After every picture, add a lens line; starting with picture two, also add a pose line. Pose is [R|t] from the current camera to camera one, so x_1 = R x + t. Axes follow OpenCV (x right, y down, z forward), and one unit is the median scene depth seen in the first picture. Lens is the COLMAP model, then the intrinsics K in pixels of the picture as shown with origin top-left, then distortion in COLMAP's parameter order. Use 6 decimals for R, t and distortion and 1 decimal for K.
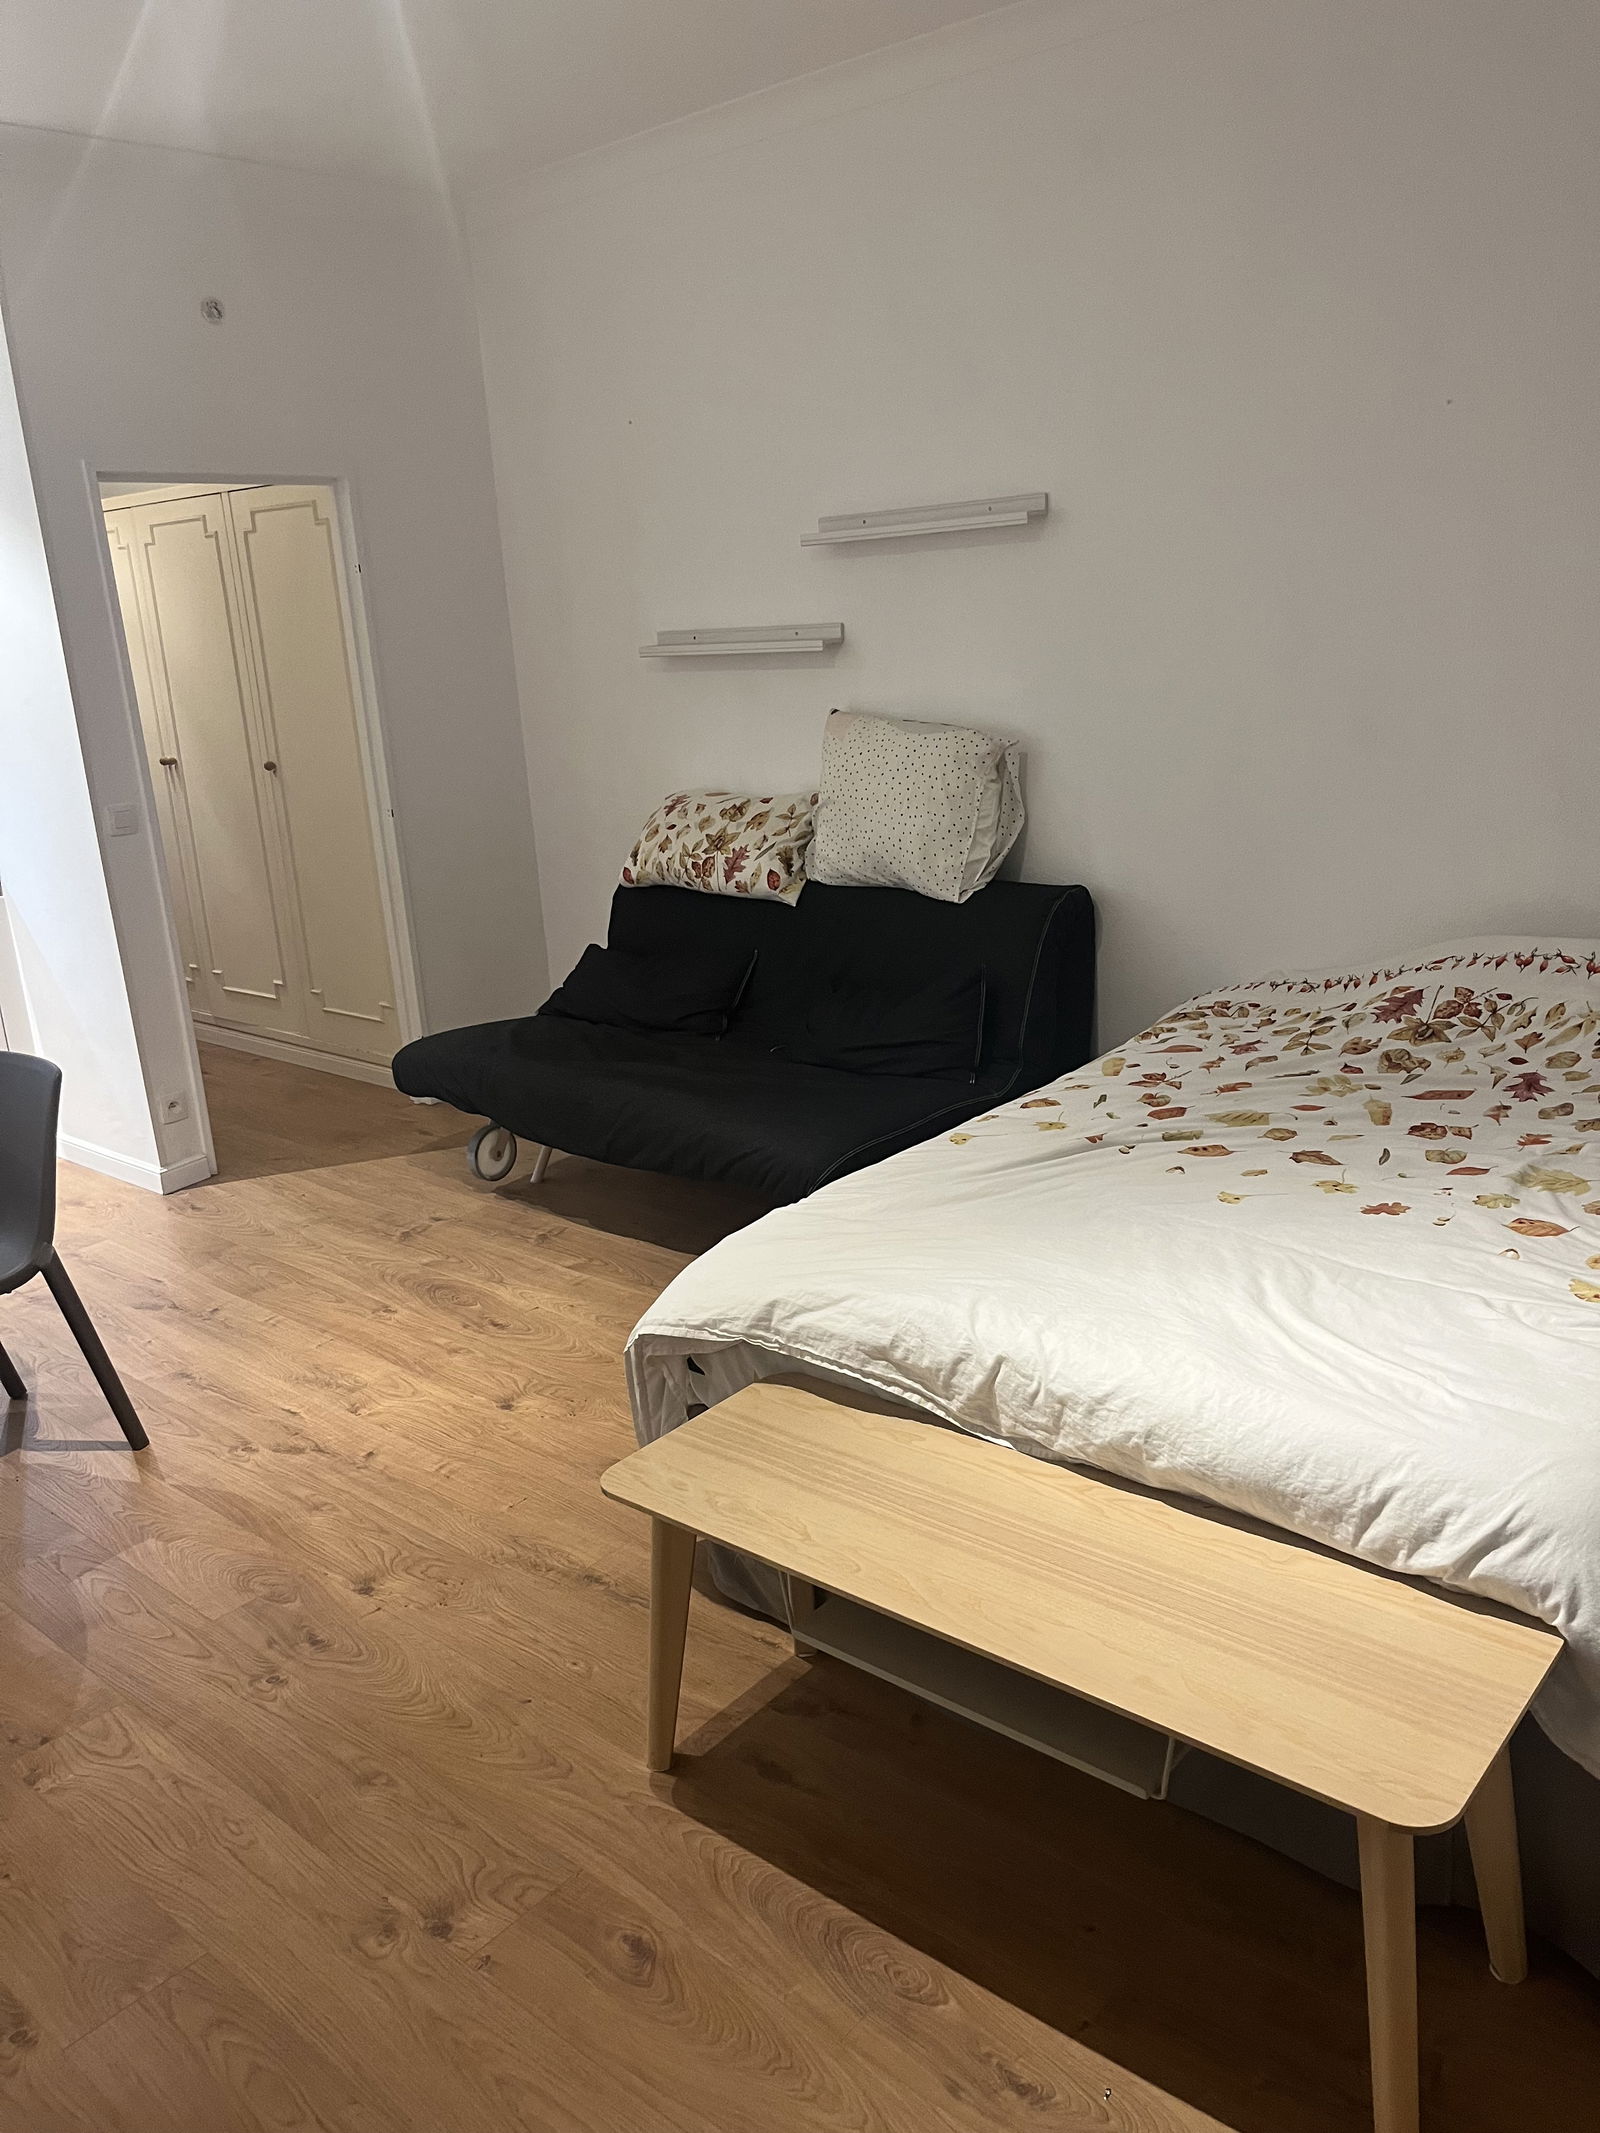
lens RADIAL K [[1623.8, 0, 800.0], [0, 1623.8, 1066.5], [0, 0, 1]] dist [0.038851, -0.001679]
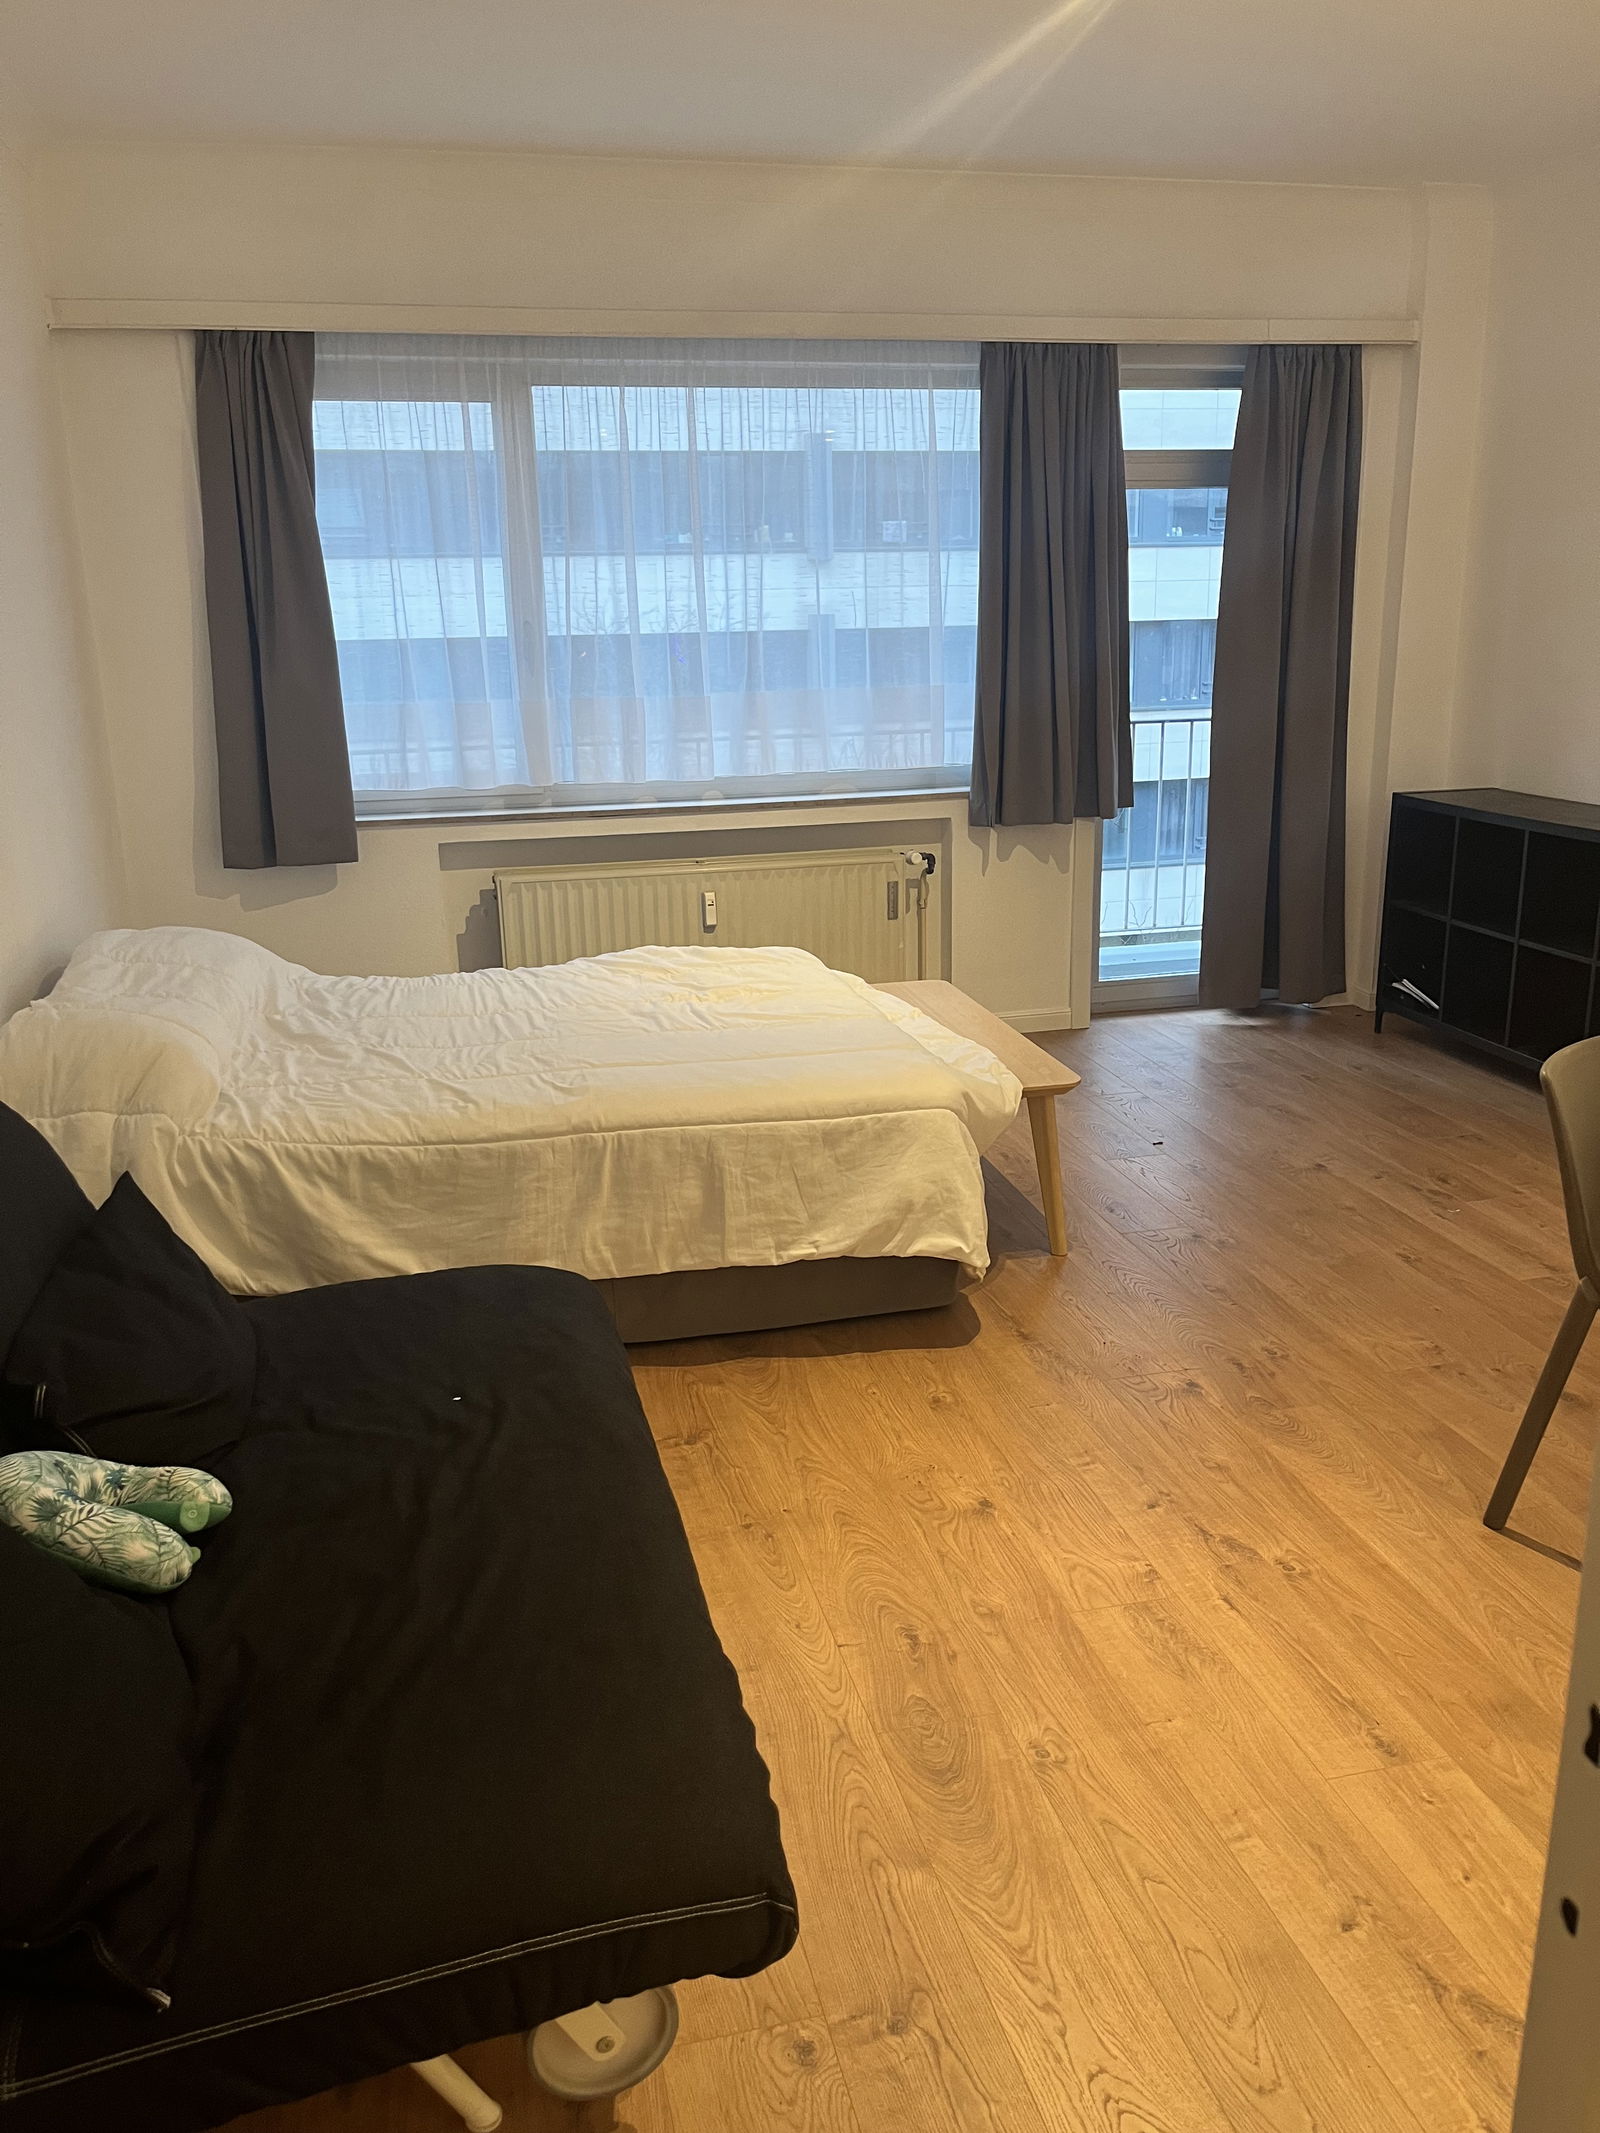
lens RADIAL K [[1623.8, 0, 800.0], [0, 1623.8, 1066.5], [0, 0, 1]] dist [0.038851, -0.001679]
pose [[-0.815661, -0.075409, 0.573595, -0.564154], [0.225909, 0.871238, 0.435786, -0.378971], [-0.532600, 0.485033, -0.693599, 1.508695]]
